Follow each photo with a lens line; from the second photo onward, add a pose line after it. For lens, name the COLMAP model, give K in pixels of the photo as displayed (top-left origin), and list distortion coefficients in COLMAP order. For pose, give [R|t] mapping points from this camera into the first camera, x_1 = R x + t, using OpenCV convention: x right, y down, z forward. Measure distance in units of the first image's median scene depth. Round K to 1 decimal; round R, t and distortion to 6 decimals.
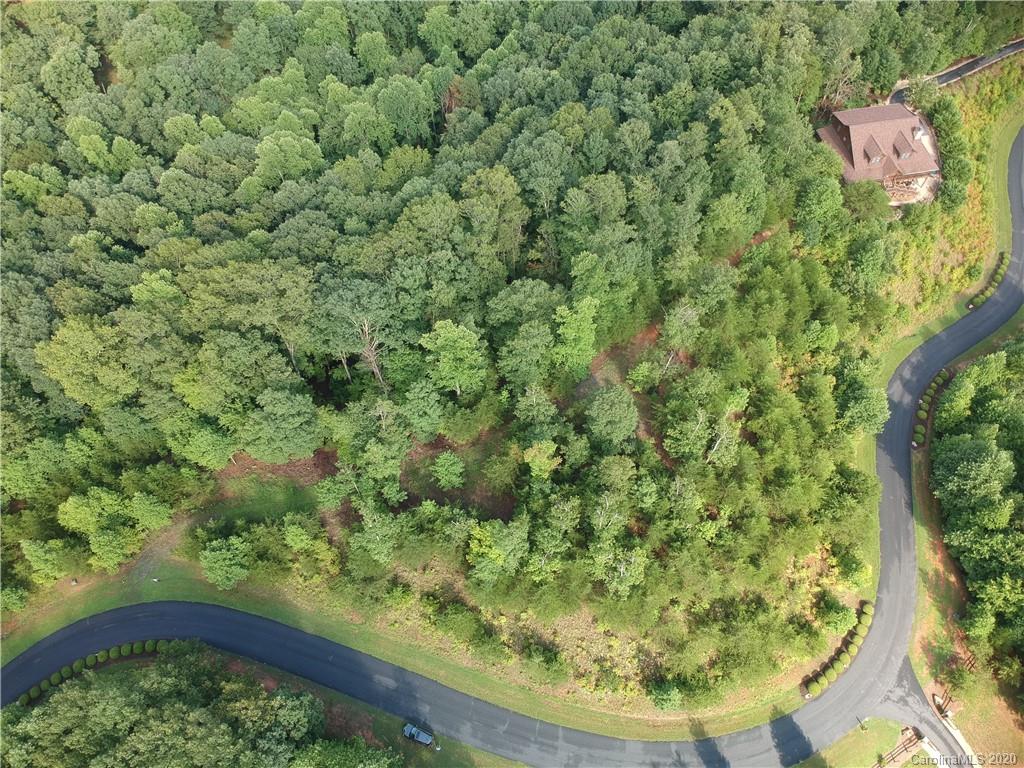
lens RADIAL K [[727.0, 0, 512.0], [0, 727.0, 384.0], [0, 0, 1]] dist [0.063964, -0.116523]
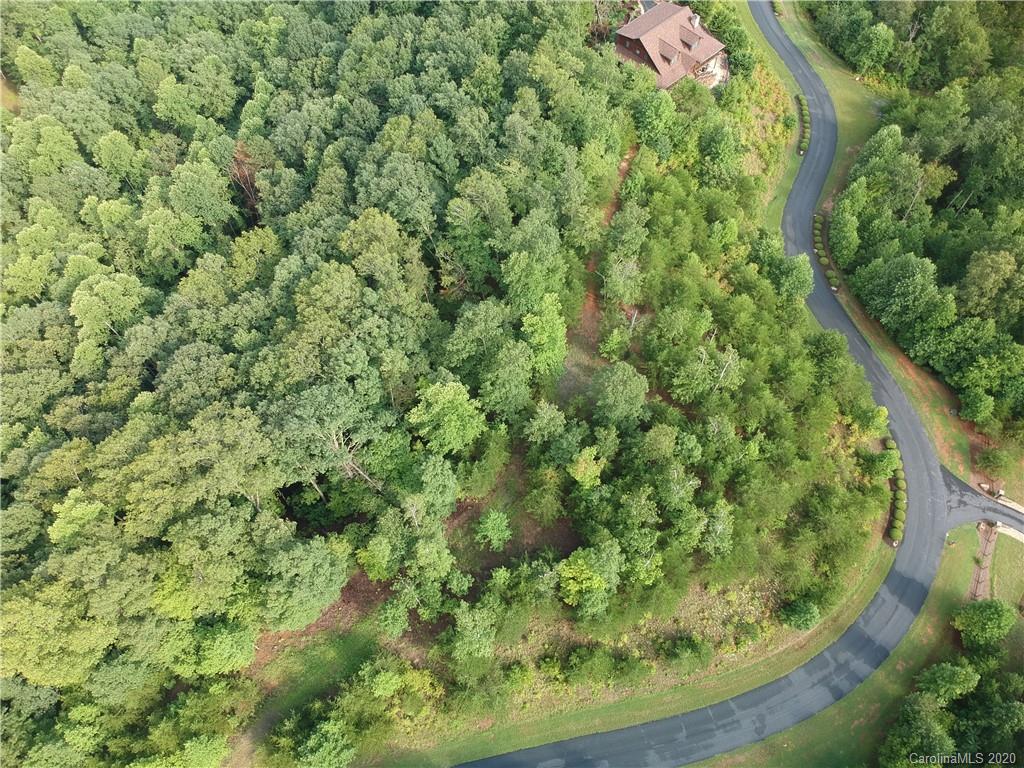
lens RADIAL K [[727.0, 0, 512.0], [0, 727.0, 384.0], [0, 0, 1]] dist [0.063964, -0.116523]
pose [[0.856823, -0.459195, 0.234509, -0.197227], [0.456044, 0.887132, 0.070861, -0.098184], [-0.240579, 0.046231, 0.969528, 0.091659]]
